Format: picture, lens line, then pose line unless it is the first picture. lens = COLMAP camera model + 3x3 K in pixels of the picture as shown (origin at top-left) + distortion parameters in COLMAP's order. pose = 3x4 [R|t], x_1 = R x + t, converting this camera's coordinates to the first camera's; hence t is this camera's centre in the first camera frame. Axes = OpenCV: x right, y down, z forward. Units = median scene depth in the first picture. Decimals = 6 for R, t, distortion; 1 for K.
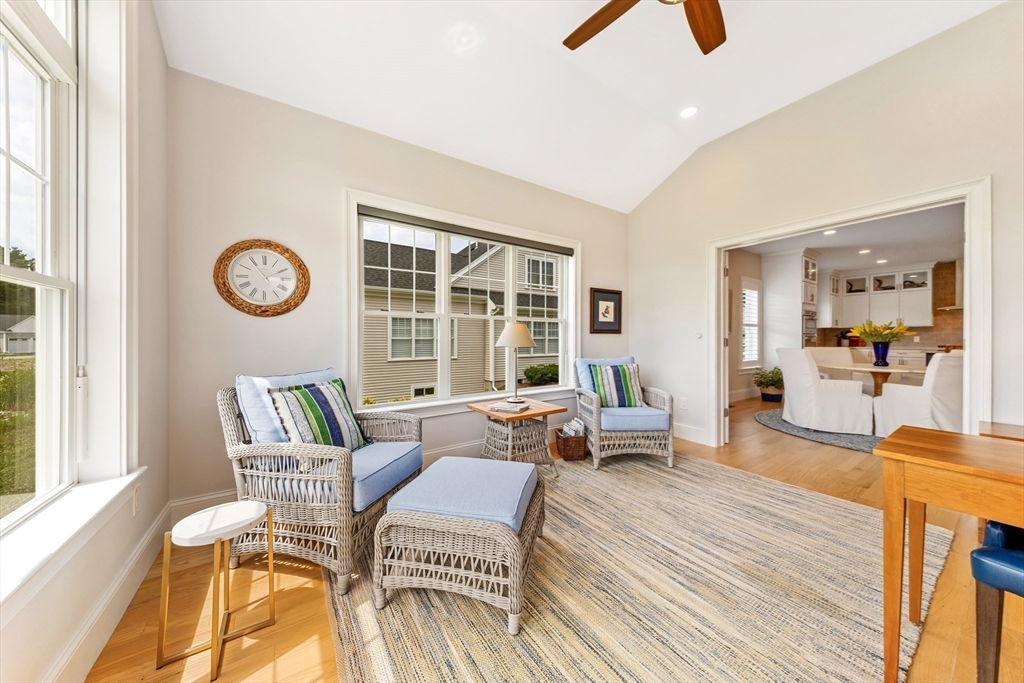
lens RADIAL K [[335.6, 0, 507.5], [0, 335.6, 340.9], [0, 0, 1]] dist [0.000561, -0.000092]
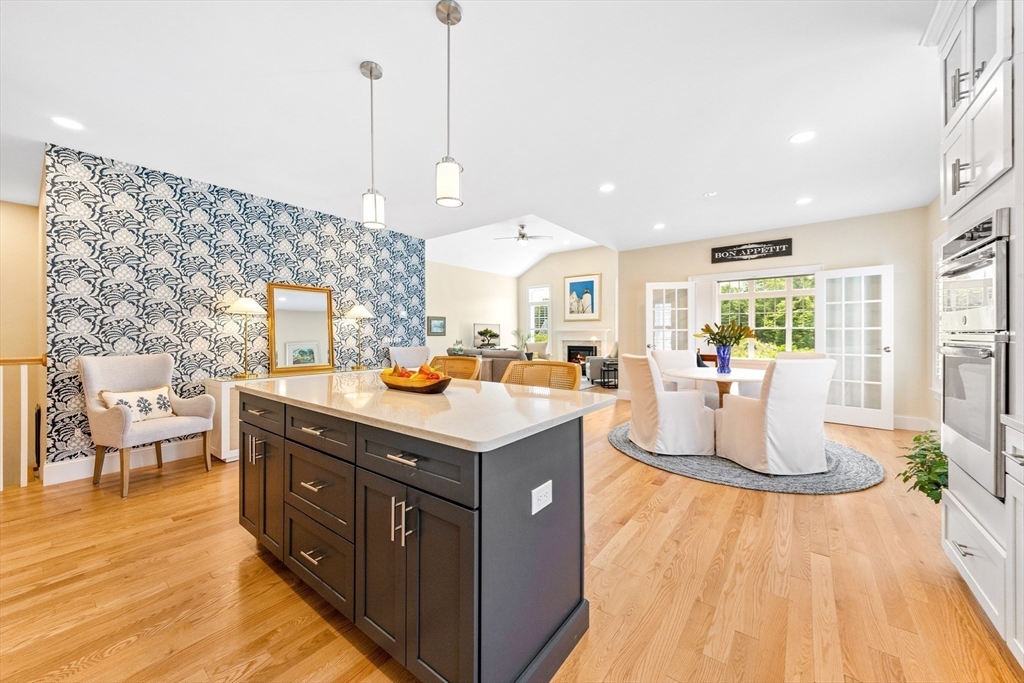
lens RADIAL K [[373.4, 0, 511.8], [0, 373.4, 336.2], [0, 0, 1]] dist [-0.002006, -0.000401]
pose [[-0.946608, 0.003543, -0.322367, 1.938412], [-0.000954, 0.999904, 0.013790, -0.031884], [0.322385, 0.013361, -0.946514, 1.730162]]
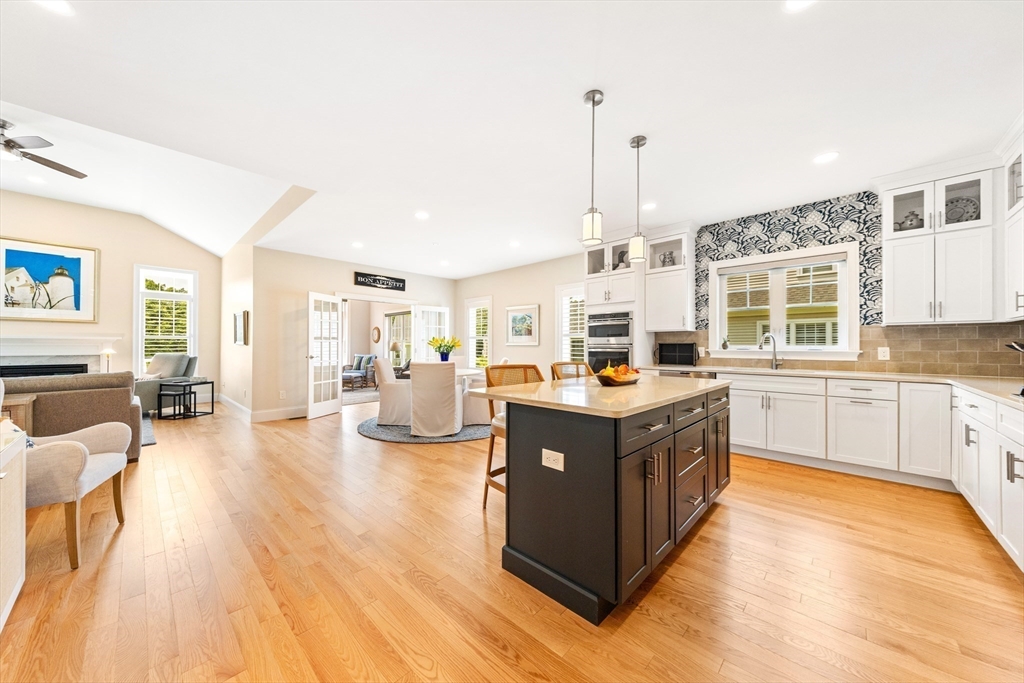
lens RADIAL K [[355.5, 0, 511.9], [0, 355.5, 344.7], [0, 0, 1]] dist [0.002496, -0.000493]
pose [[0.221216, -0.005472, -0.975209, 2.452482], [-0.011050, 0.999906, -0.008117, -0.019170], [0.975162, 0.012572, 0.221135, 0.944838]]
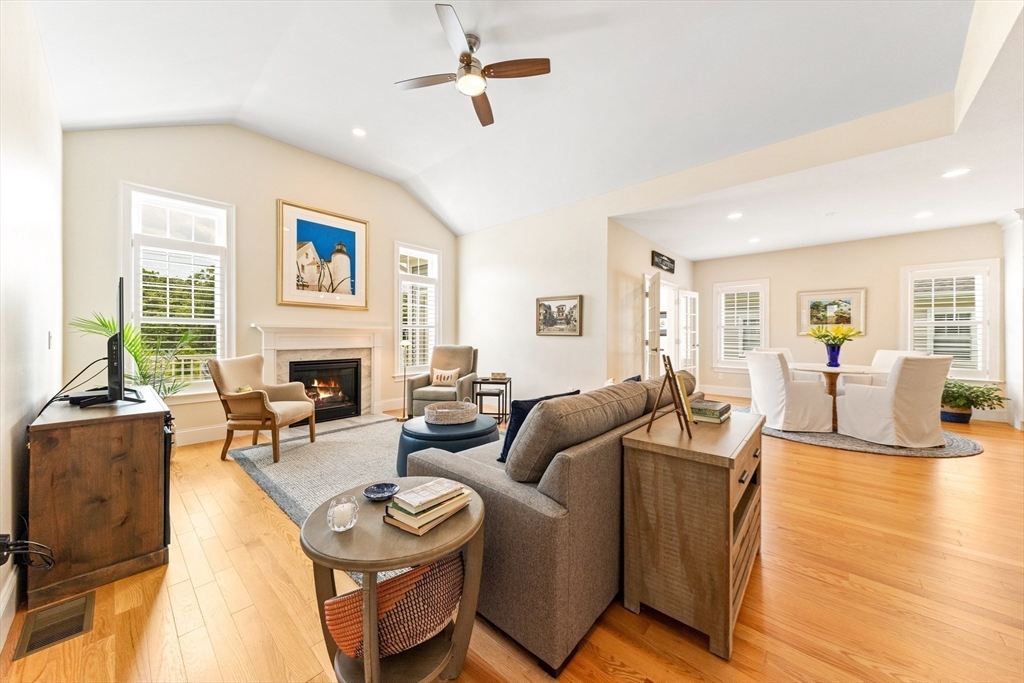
lens RADIAL K [[354.4, 0, 511.7], [0, 354.4, 336.1], [0, 0, 1]] dist [0.001843, -0.000025]
pose [[0.253170, -0.000871, -0.967421, 1.938294], [-0.008087, 0.999963, -0.003017, -0.010255], [0.967388, 0.008588, 0.253154, -0.275107]]
